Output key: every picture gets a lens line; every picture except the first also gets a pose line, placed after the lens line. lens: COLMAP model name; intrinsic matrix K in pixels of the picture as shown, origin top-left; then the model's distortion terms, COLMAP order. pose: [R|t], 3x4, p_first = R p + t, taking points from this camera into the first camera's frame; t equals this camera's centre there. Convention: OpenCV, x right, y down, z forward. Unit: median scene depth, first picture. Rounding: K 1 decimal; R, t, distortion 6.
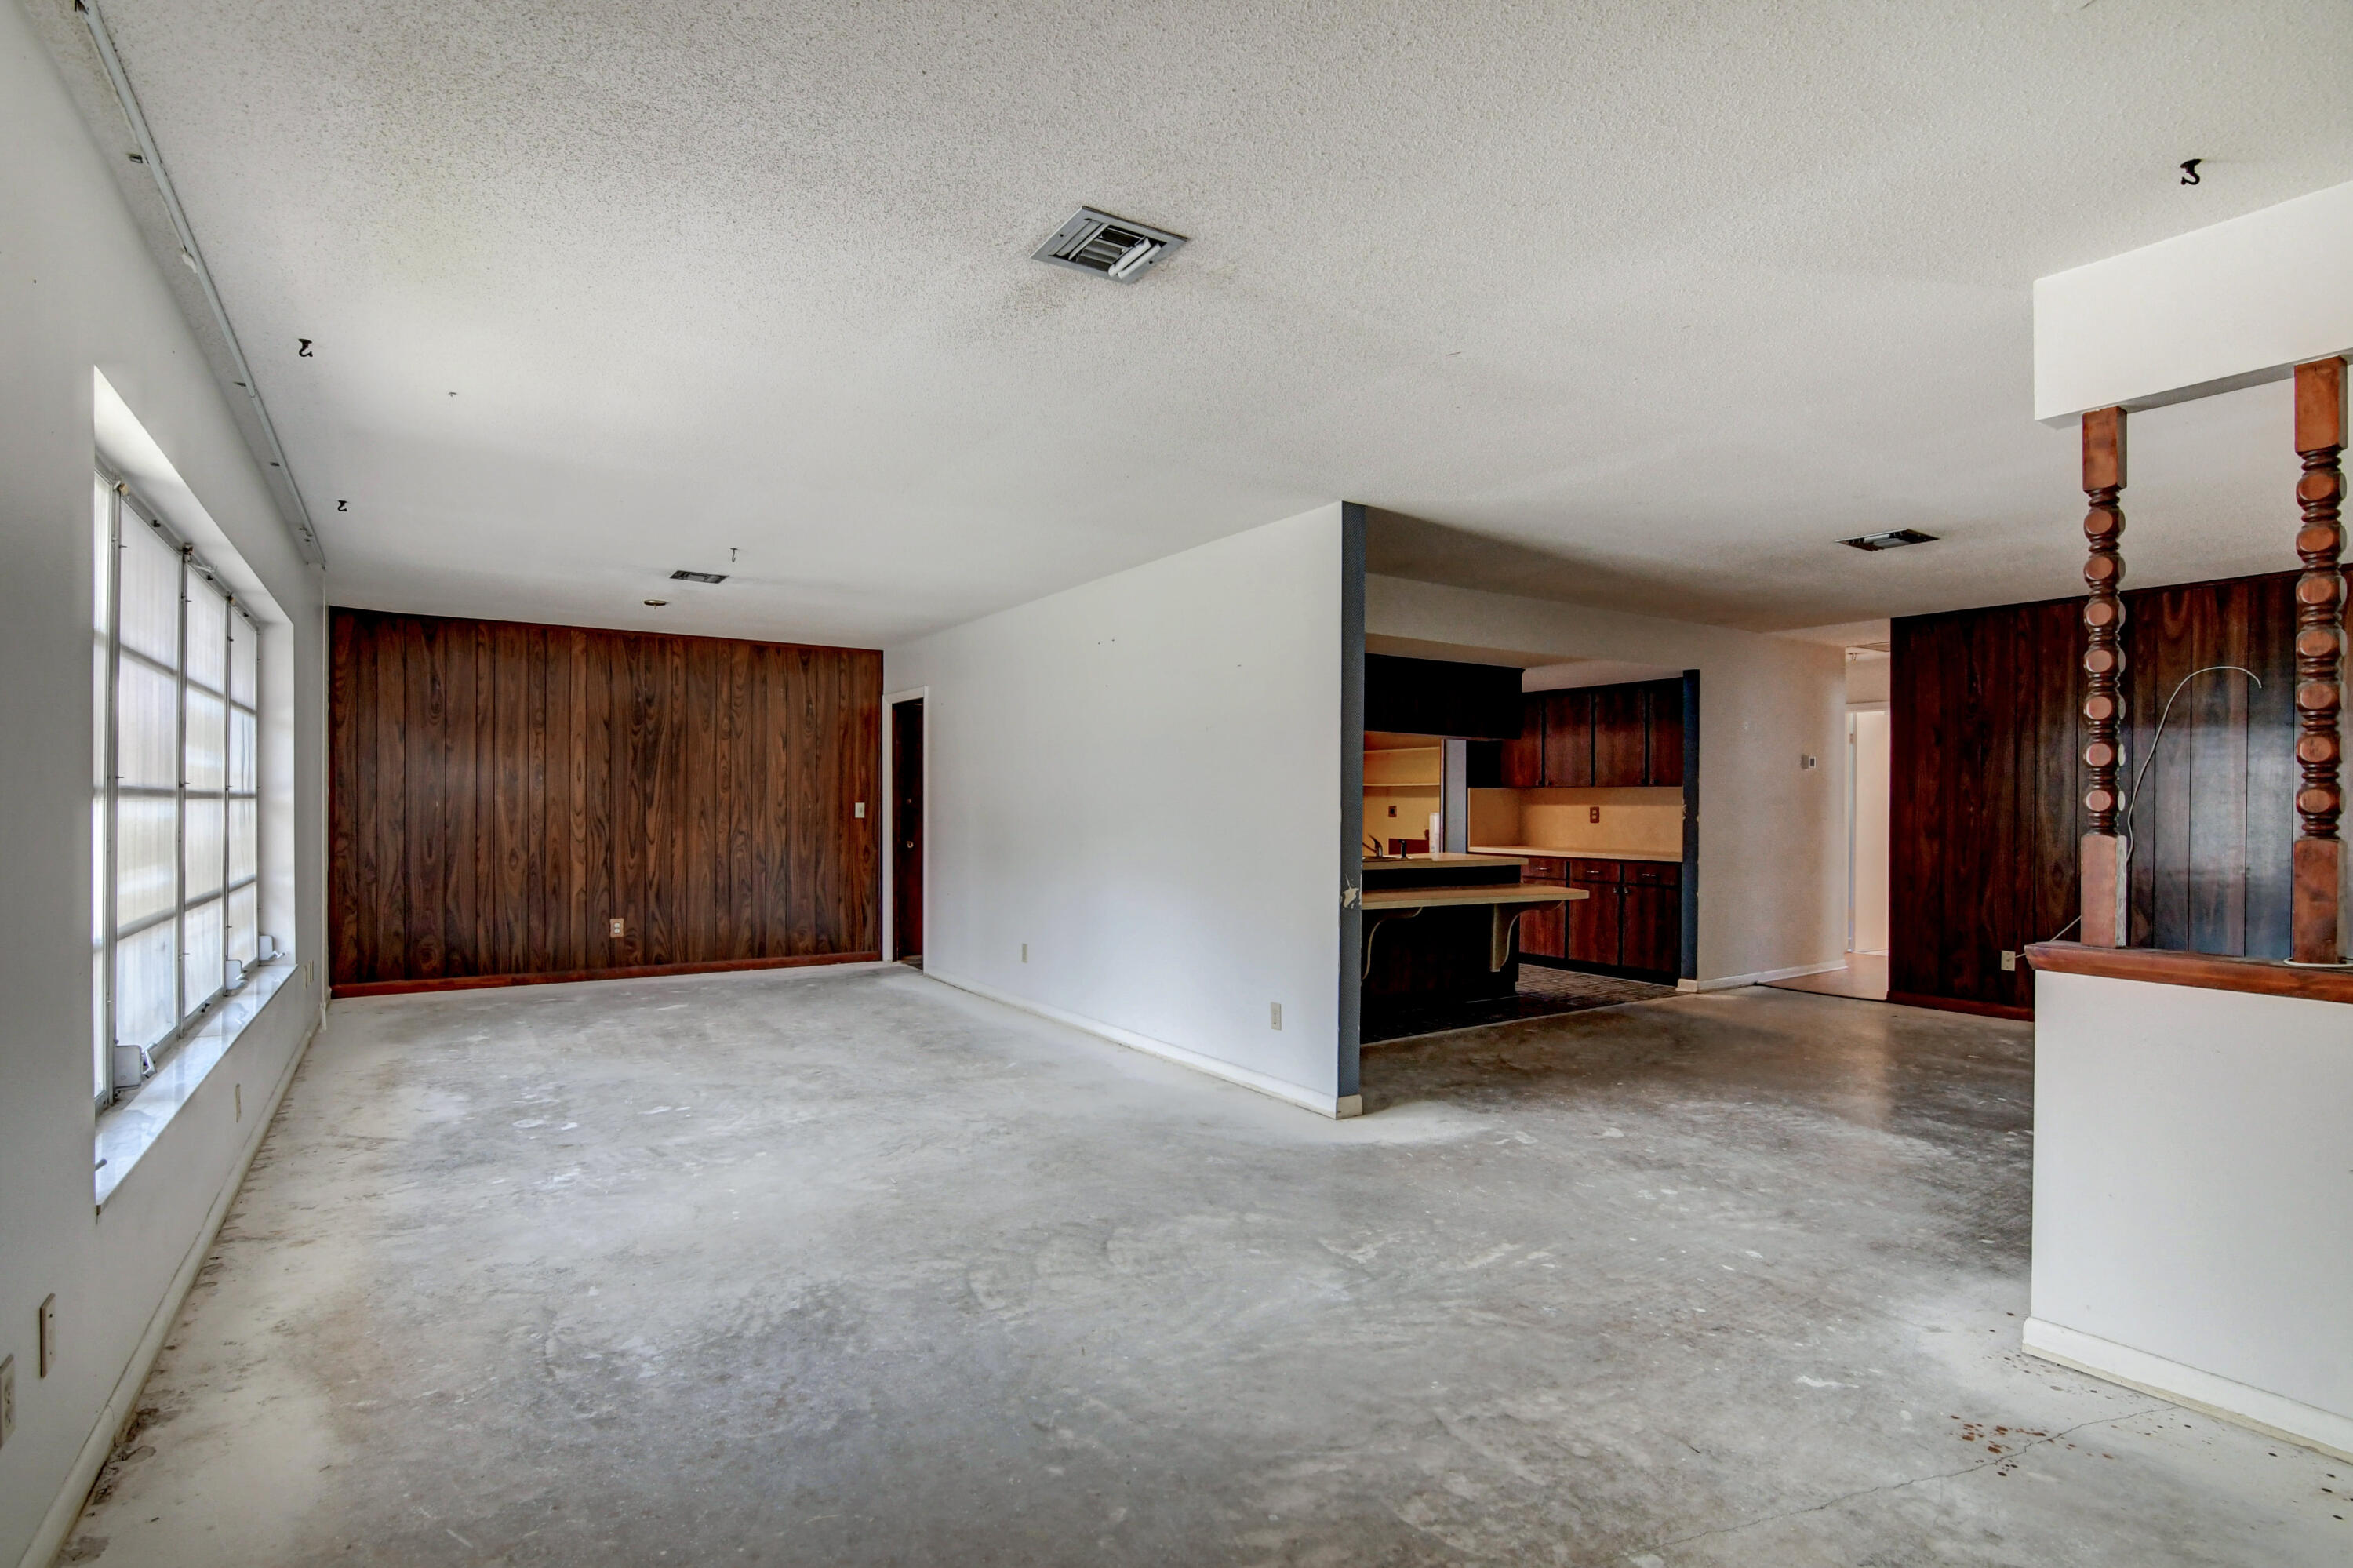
lens RADIAL K [[1138.3, 0, 1161.2], [0, 1138.3, 807.7], [0, 0, 1]] dist [-0.027181, 0.007737]
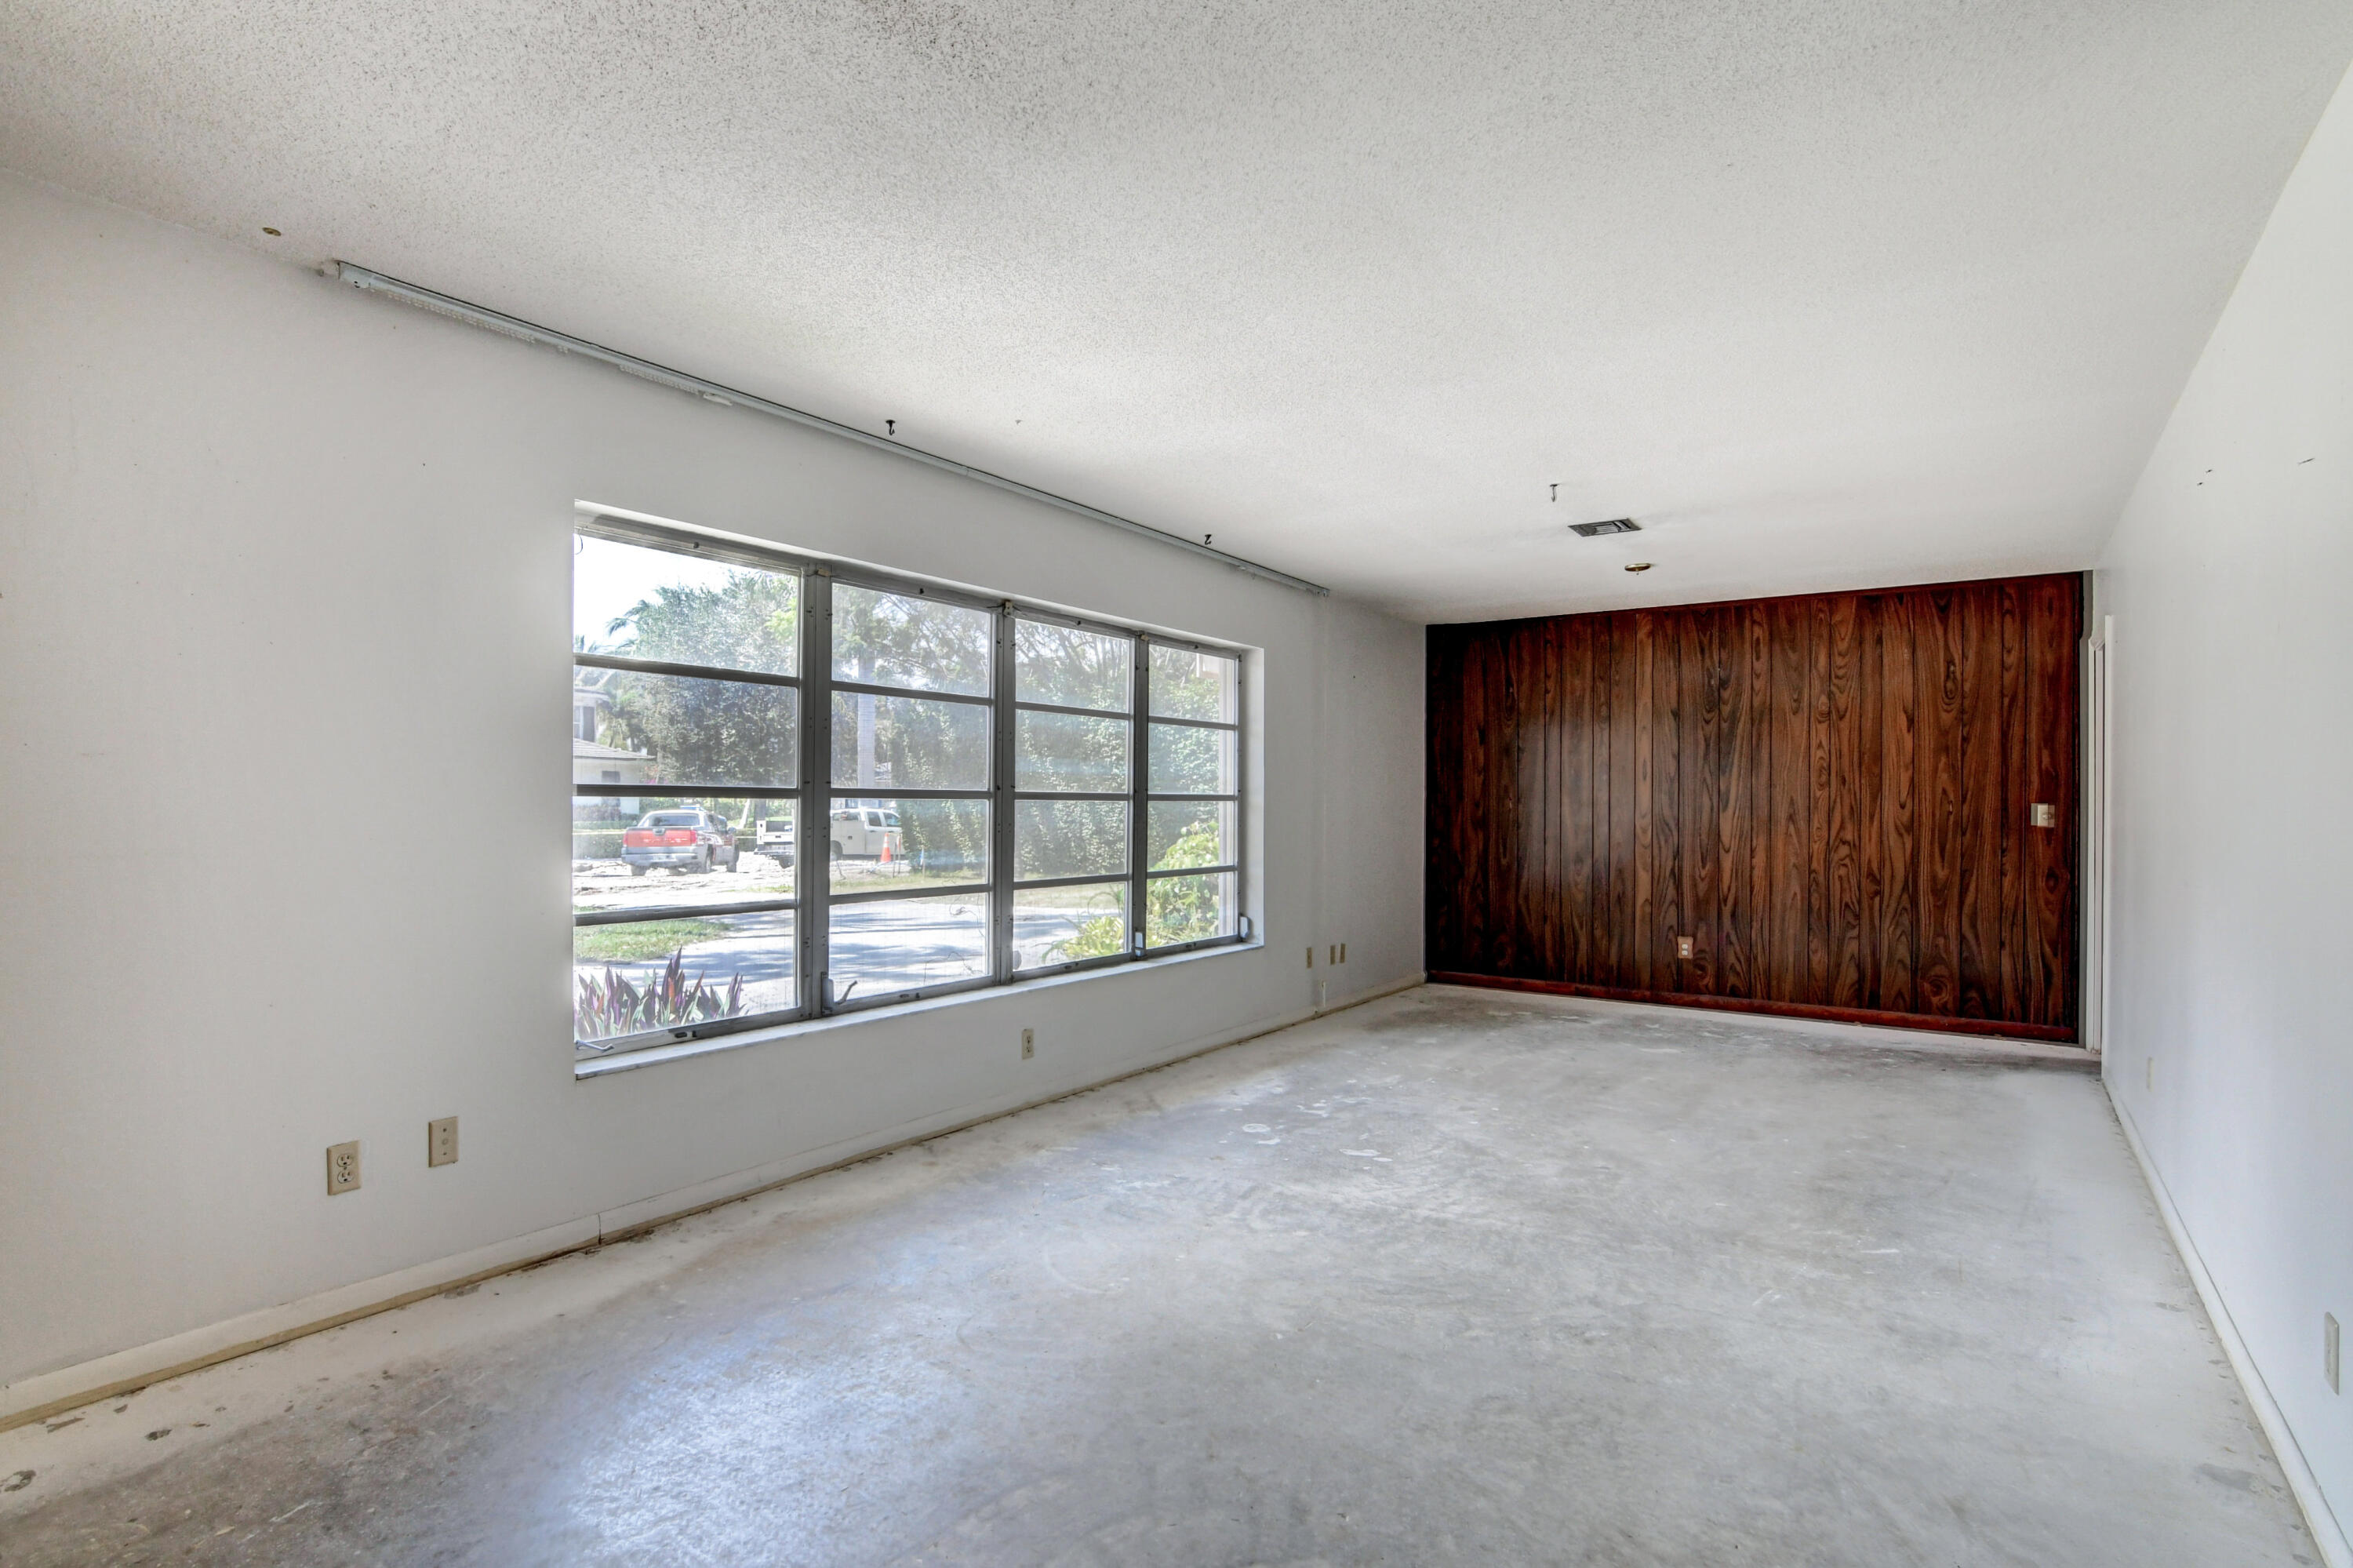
lens RADIAL K [[1162.5, 0, 1173.2], [0, 1162.5, 804.8], [0, 0, 1]] dist [-0.032259, 0.007701]
pose [[0.367020, 0.001704, -0.930211, 0.221249], [-0.003682, 0.999993, 0.000379, -0.002700], [0.930206, 0.003286, 0.367024, 0.340965]]
